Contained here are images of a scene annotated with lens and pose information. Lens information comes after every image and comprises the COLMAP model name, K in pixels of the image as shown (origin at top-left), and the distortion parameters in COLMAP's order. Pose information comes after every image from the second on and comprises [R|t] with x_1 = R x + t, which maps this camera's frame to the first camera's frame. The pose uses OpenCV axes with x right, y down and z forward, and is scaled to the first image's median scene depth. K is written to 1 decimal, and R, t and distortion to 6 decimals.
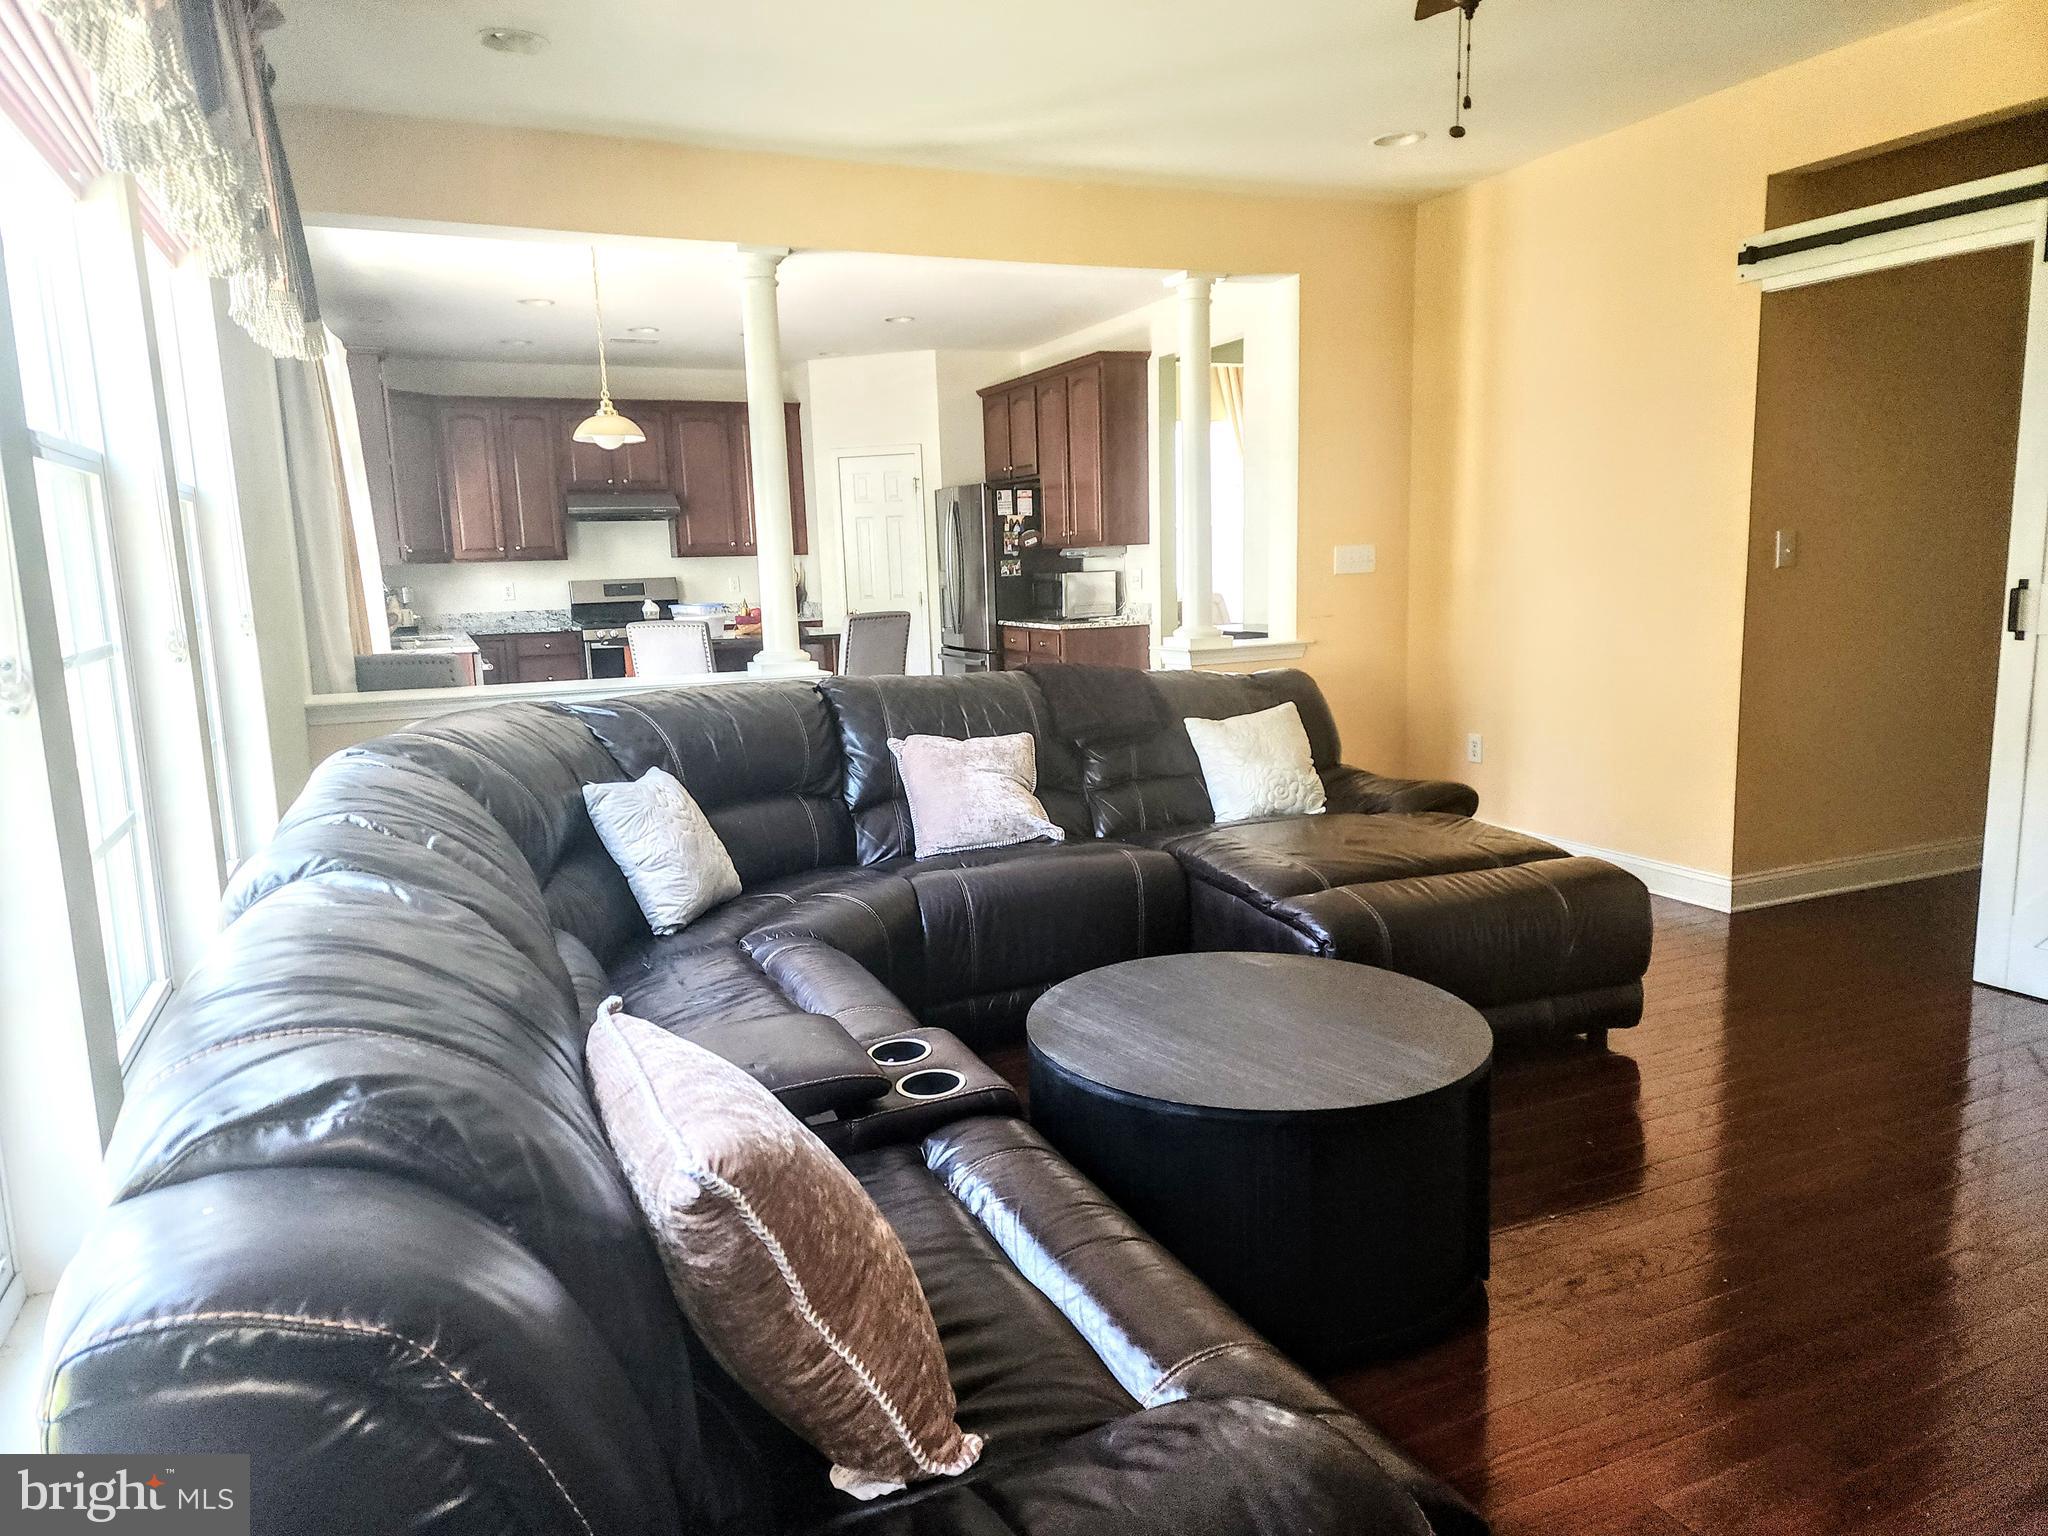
lens RADIAL K [[1377.2, 0, 1024.0], [0, 1377.2, 768.0], [0, 0, 1]] dist [0.099271, -0.084842]
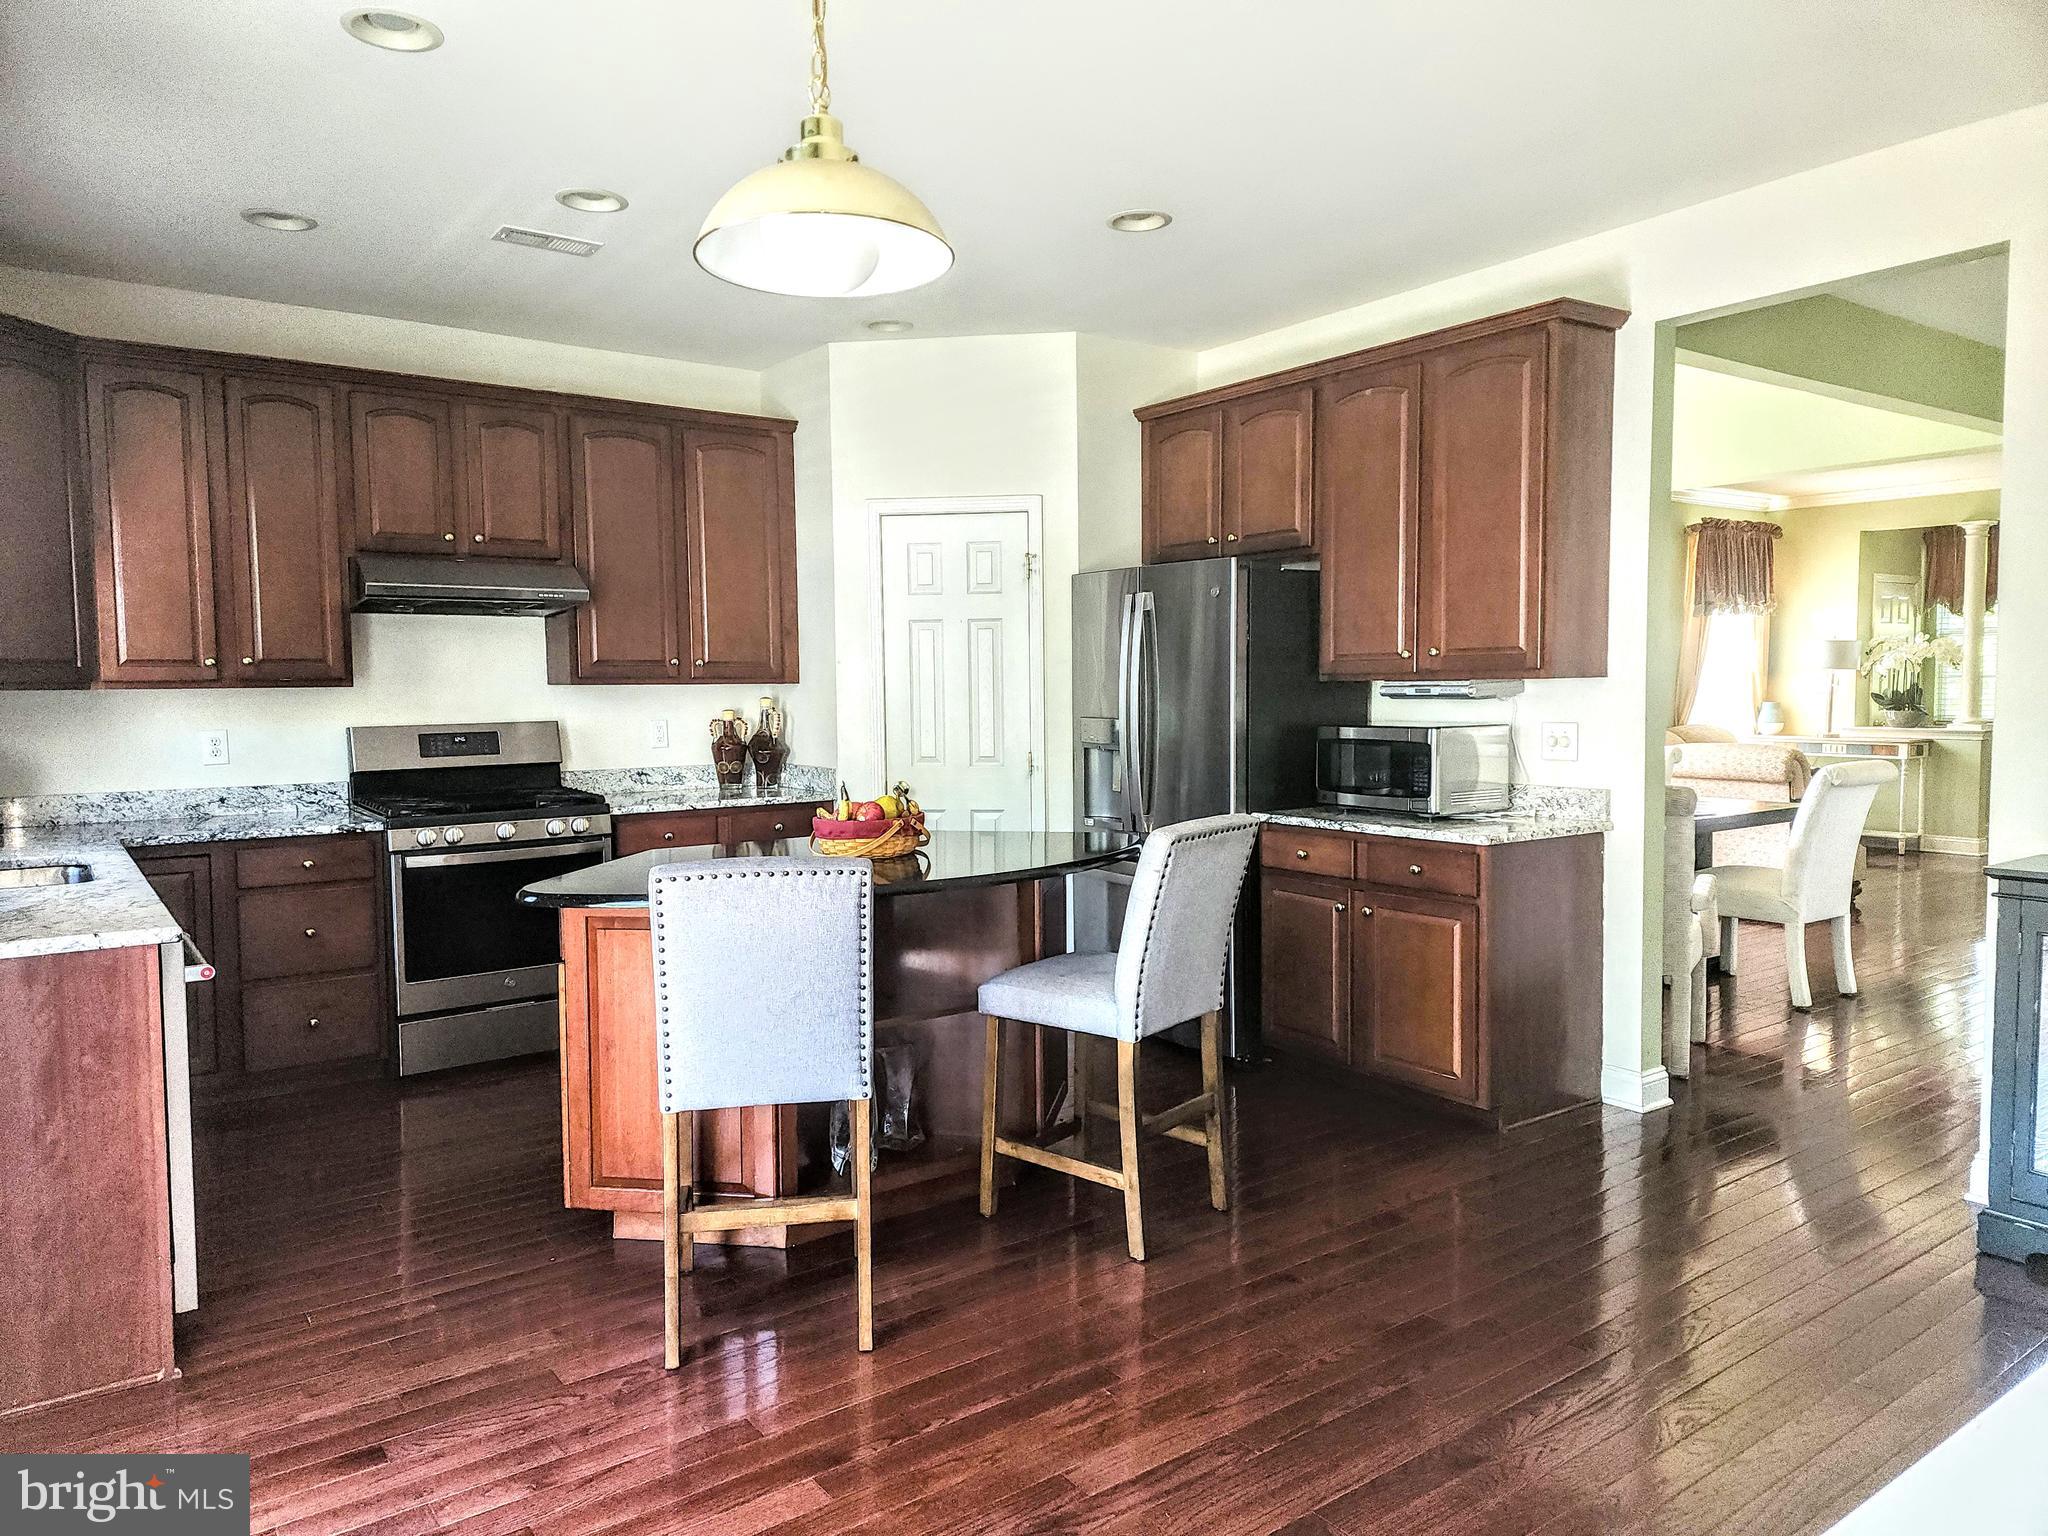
lens RADIAL K [[1374.5, 0, 1027.1], [0, 1374.5, 760.1], [0, 0, 1]] dist [0.096456, -0.081342]
pose [[0.977762, 0.009483, 0.209505, -0.199995], [0.012182, 0.994722, -0.101878, -0.070293], [-0.209365, 0.102164, 0.972486, 0.473307]]
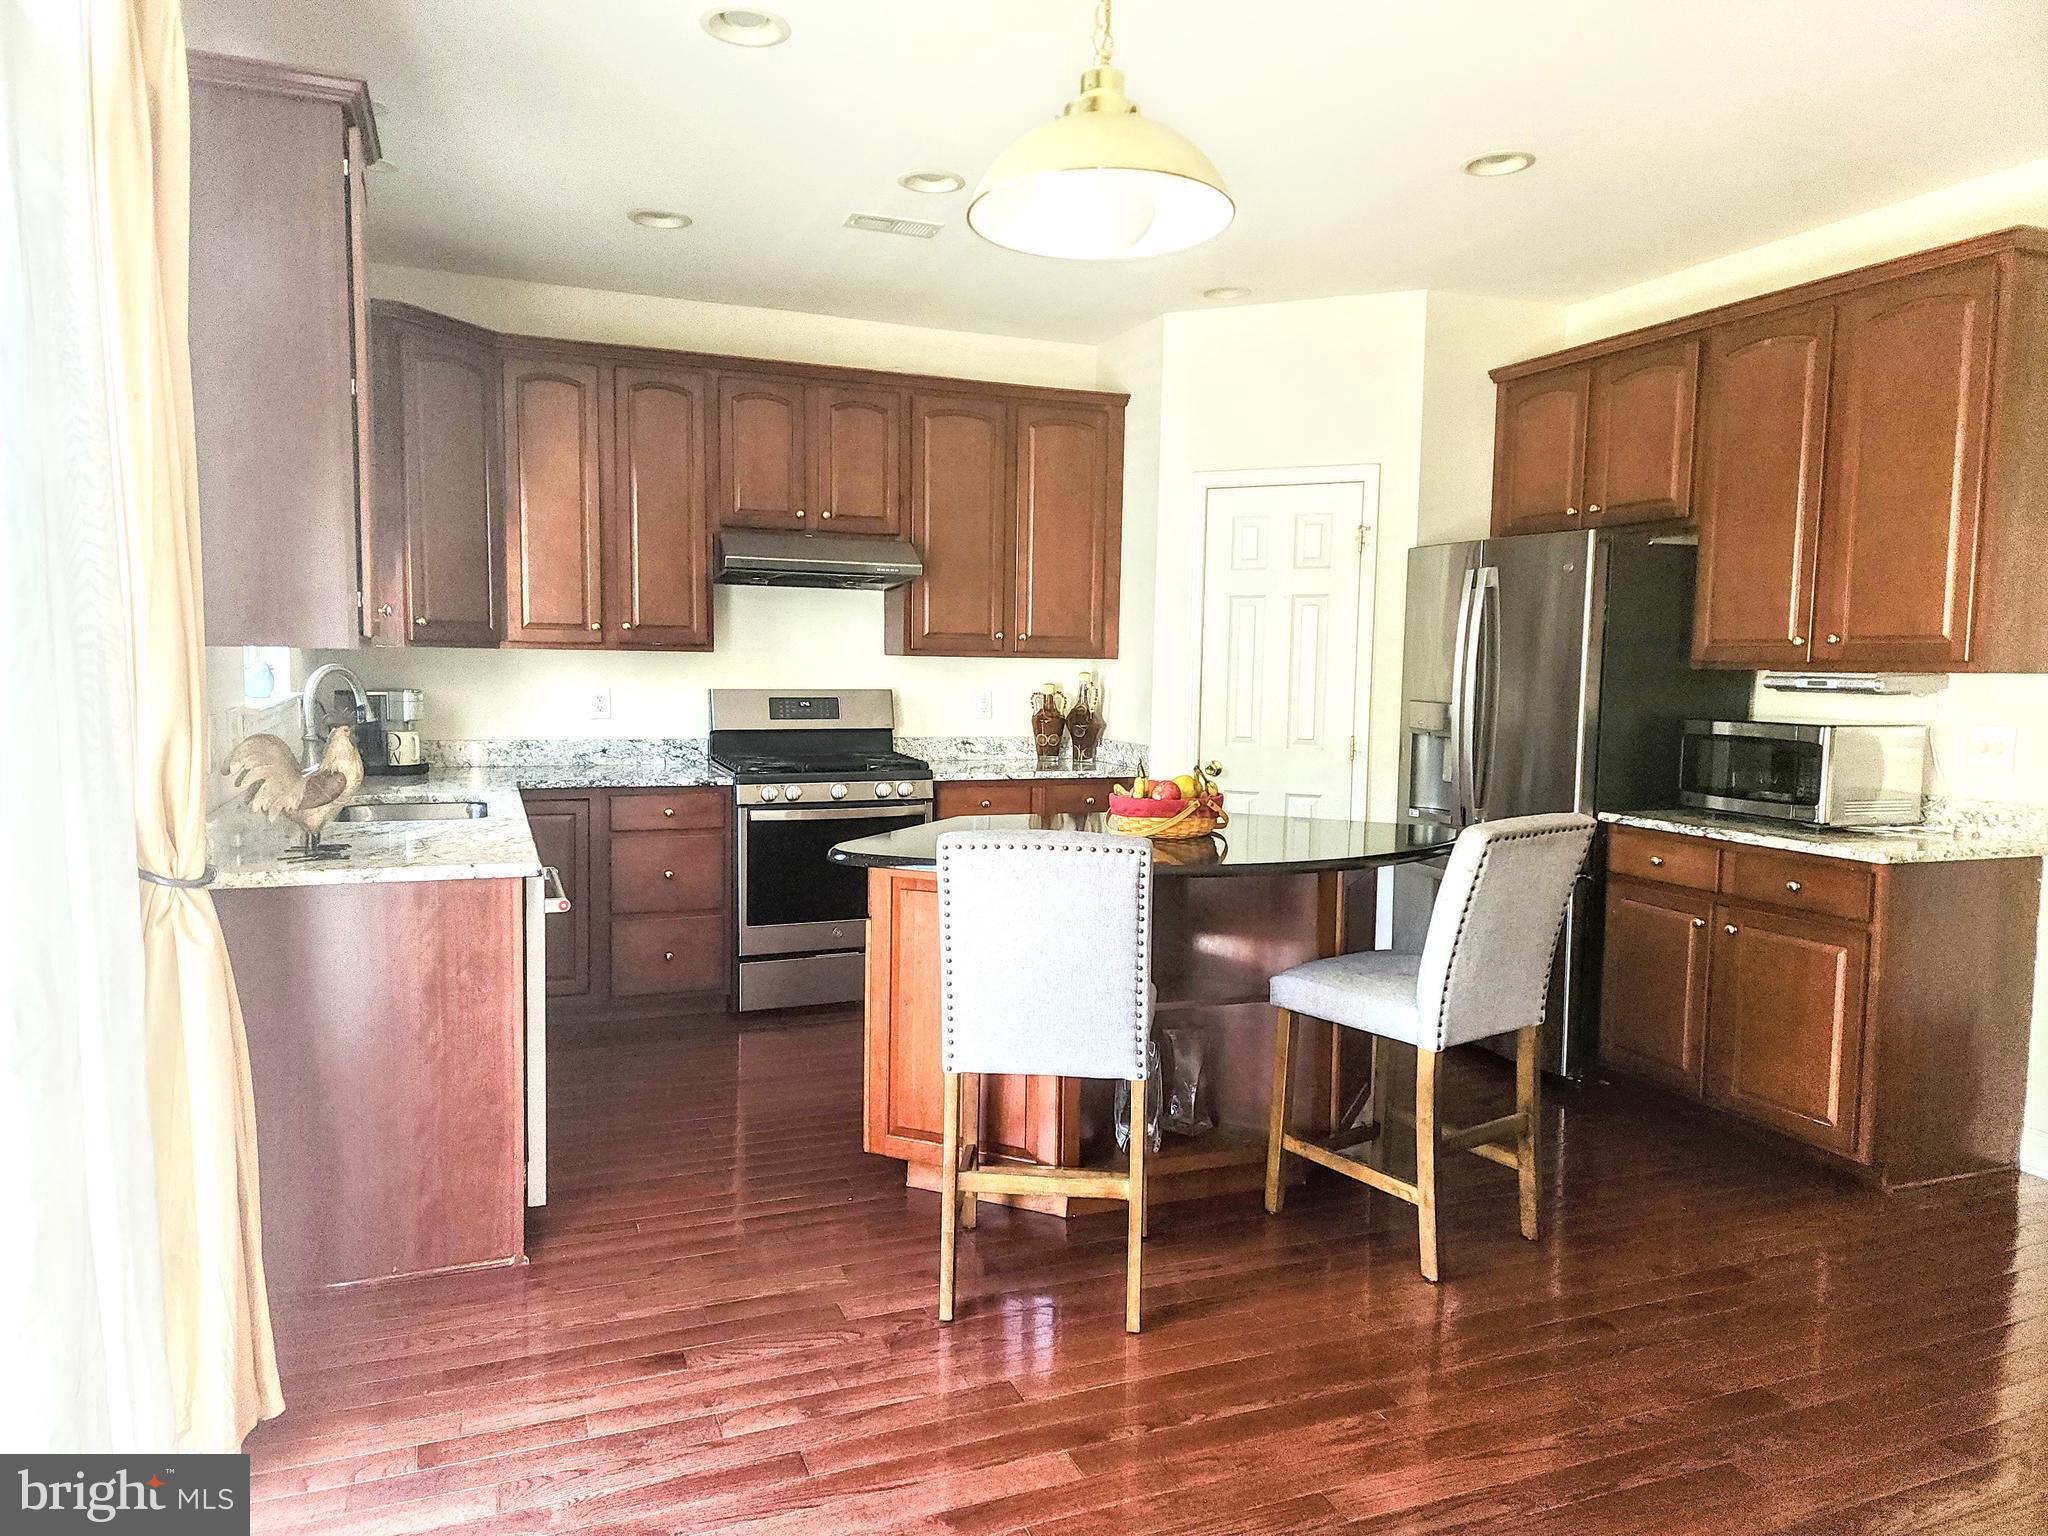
lens RADIAL K [[1377.2, 0, 1024.0], [0, 1377.2, 768.0], [0, 0, 1]] dist [0.099271, -0.084842]
pose [[0.998167, 0.049866, -0.034290, -0.189475], [-0.052319, 0.995824, -0.074821, -0.071338], [0.030416, 0.076478, 0.996607, 0.477874]]
